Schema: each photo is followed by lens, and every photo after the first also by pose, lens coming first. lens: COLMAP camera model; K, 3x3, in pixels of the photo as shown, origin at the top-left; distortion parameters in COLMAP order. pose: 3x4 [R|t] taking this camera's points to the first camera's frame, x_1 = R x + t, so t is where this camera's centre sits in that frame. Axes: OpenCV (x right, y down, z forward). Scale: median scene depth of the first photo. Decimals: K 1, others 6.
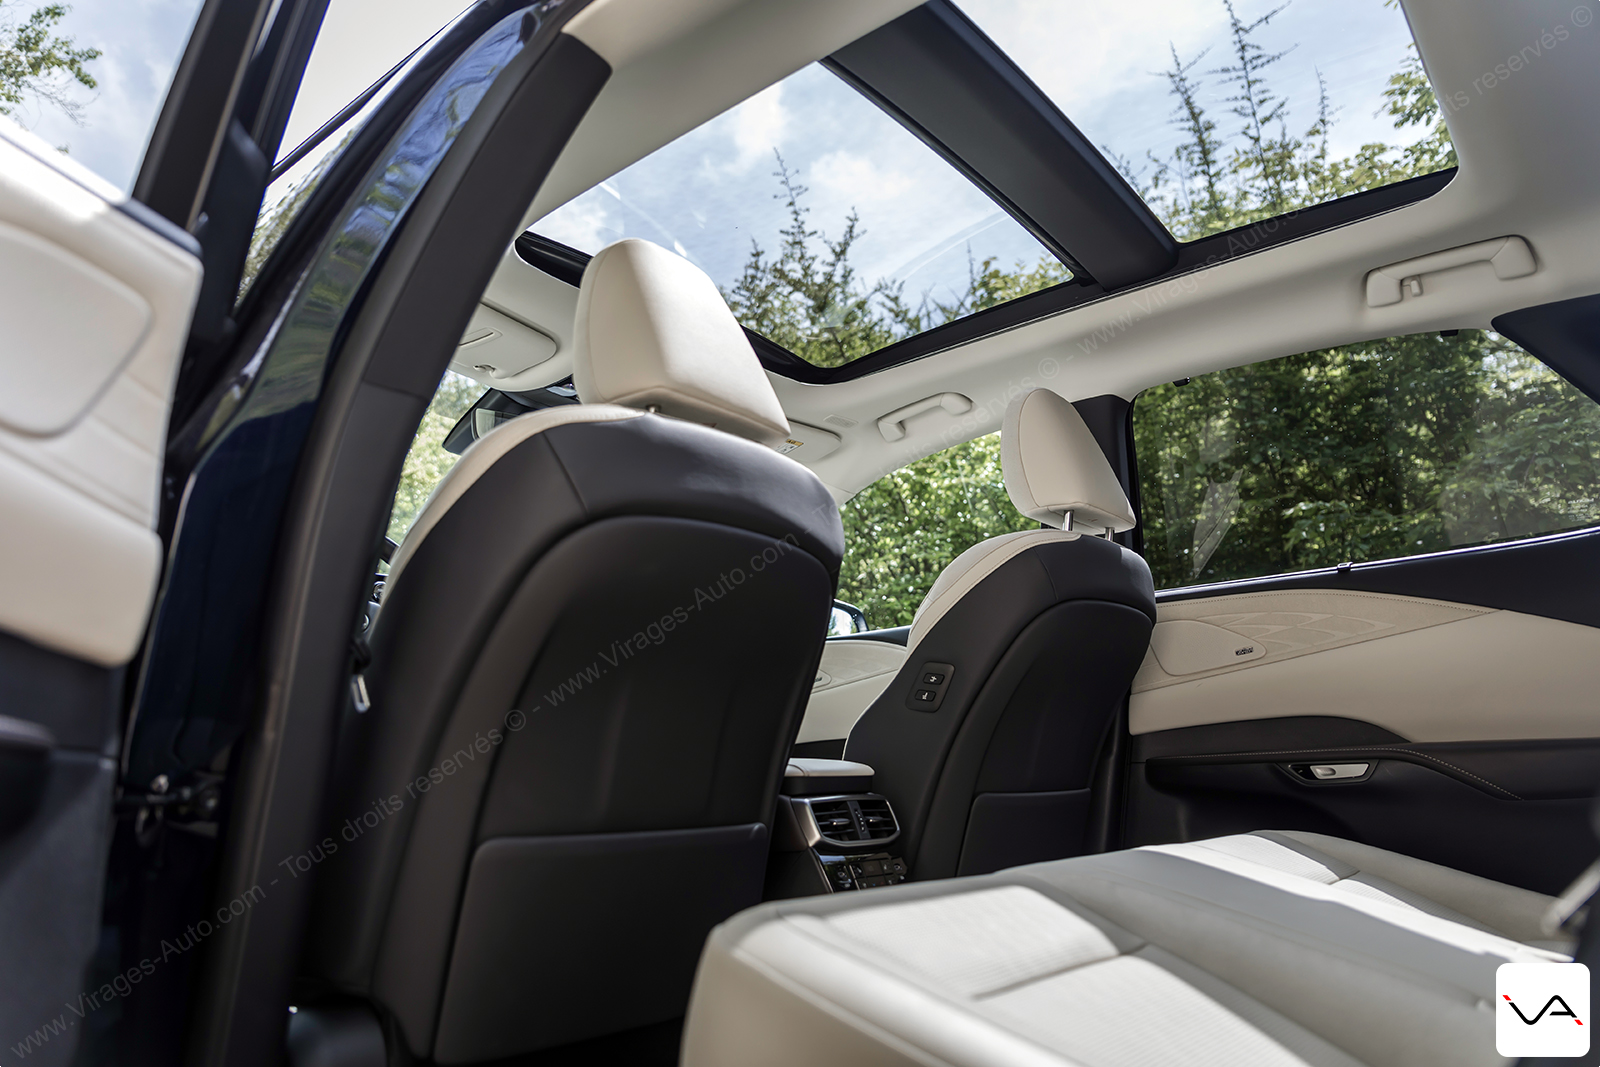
lens RADIAL K [[1059.7, 0, 800.0], [0, 1059.7, 533.5], [0, 0, 1]] dist [0.010125, 0.001563]
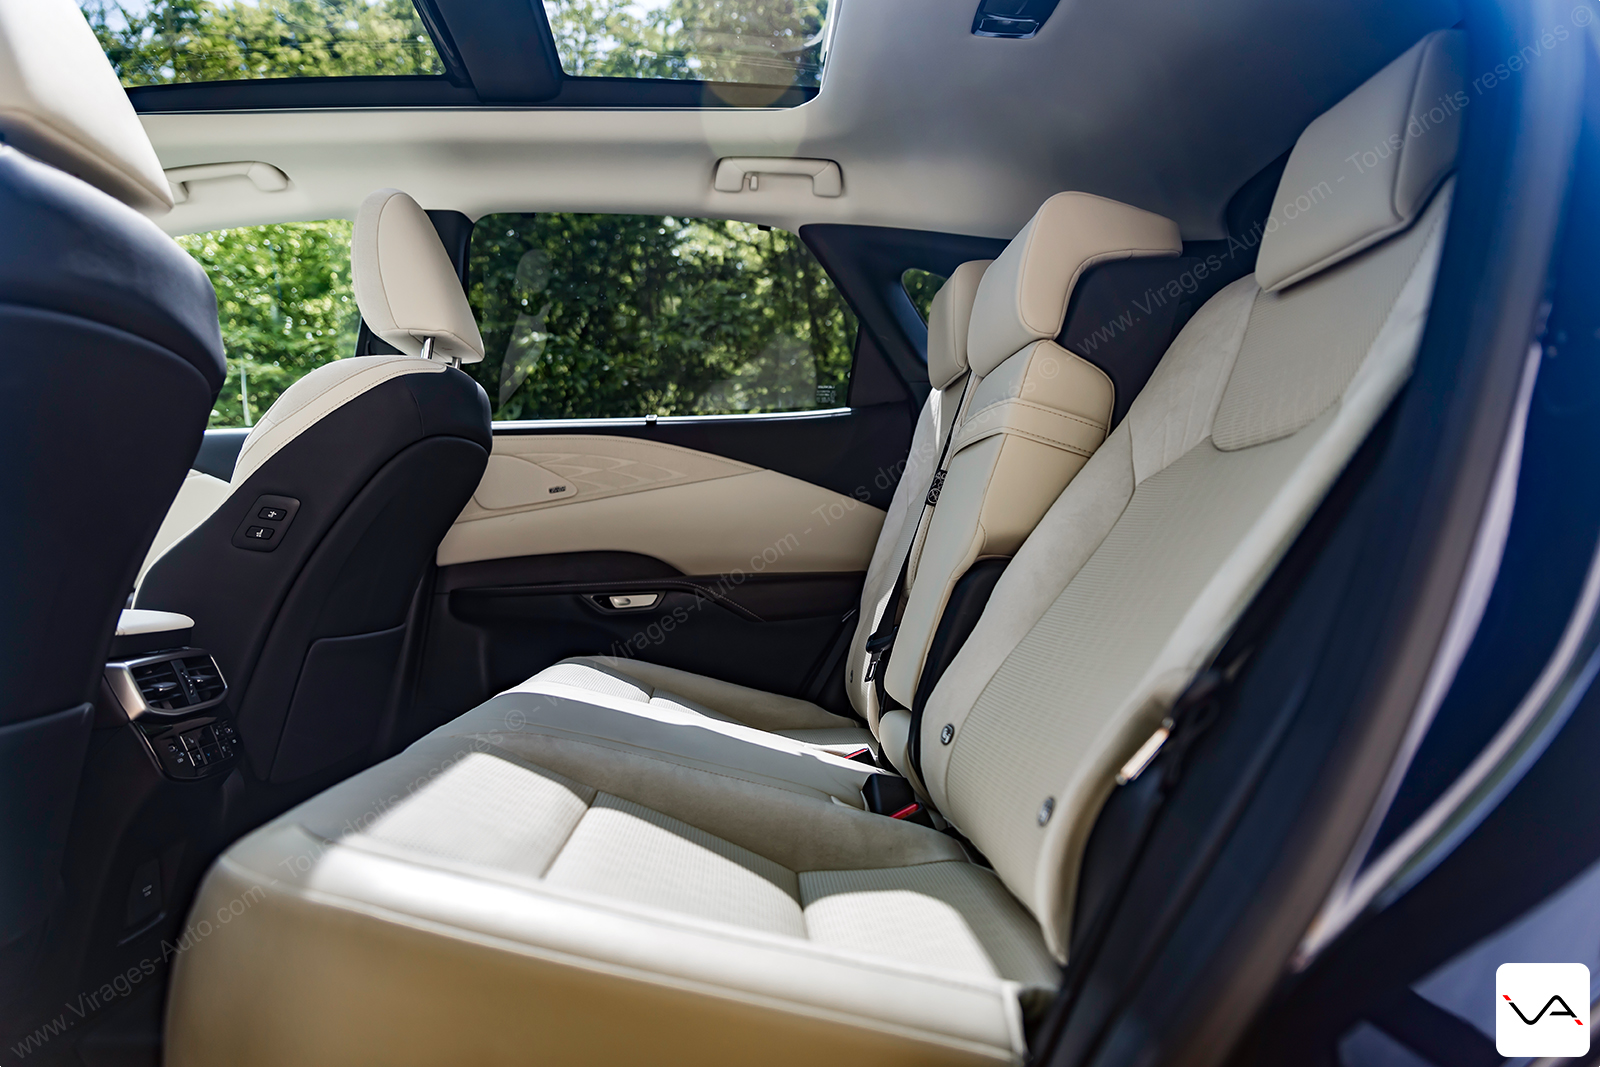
lens RADIAL K [[1077.7, 0, 803.1], [0, 1077.7, 529.0], [0, 0, 1]] dist [0.006633, 0.002419]
pose [[0.732838, 0.018506, 0.680152, -0.145727], [-0.138999, 0.982620, 0.123031, -0.017924], [-0.666054, -0.184702, 0.722674, 0.069896]]
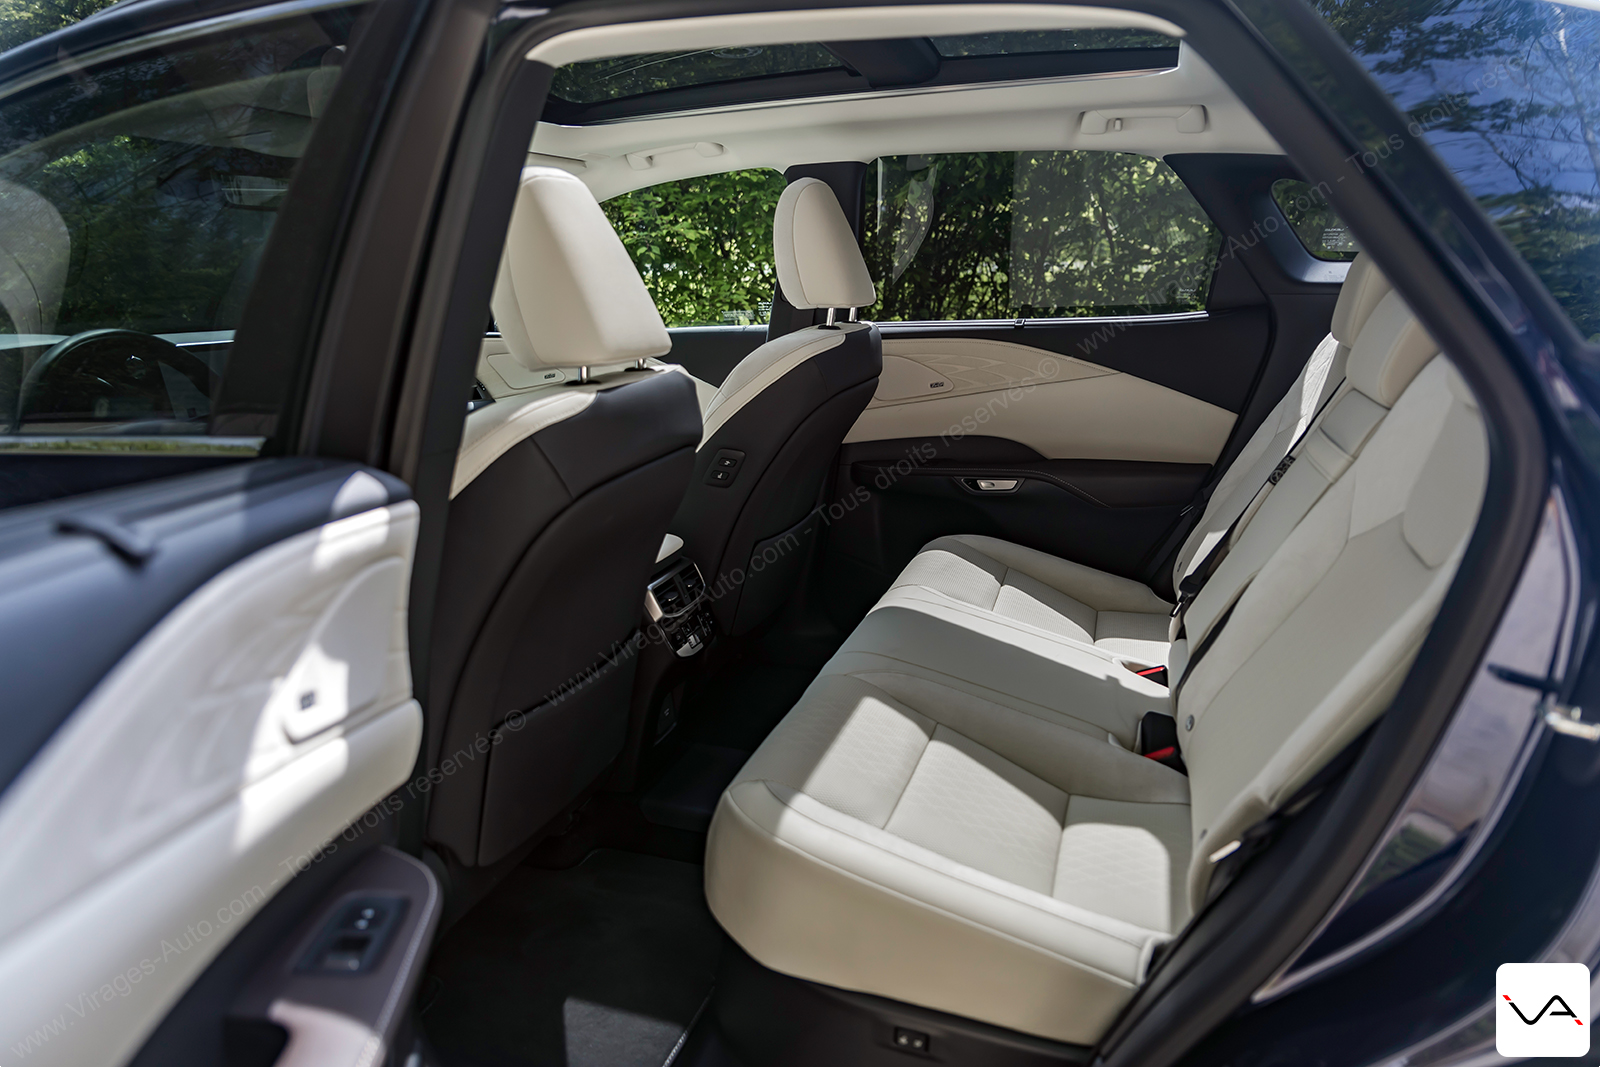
lens RADIAL K [[1106.4, 0, 800.0], [0, 1106.4, 533.5], [0, 0, 1]] dist [0.004902, 0.001360]
pose [[0.929937, -0.096496, 0.354833, -0.236842], [-0.067505, 0.903757, 0.422689, -0.307641], [-0.361470, -0.417027, 0.833923, -0.108023]]
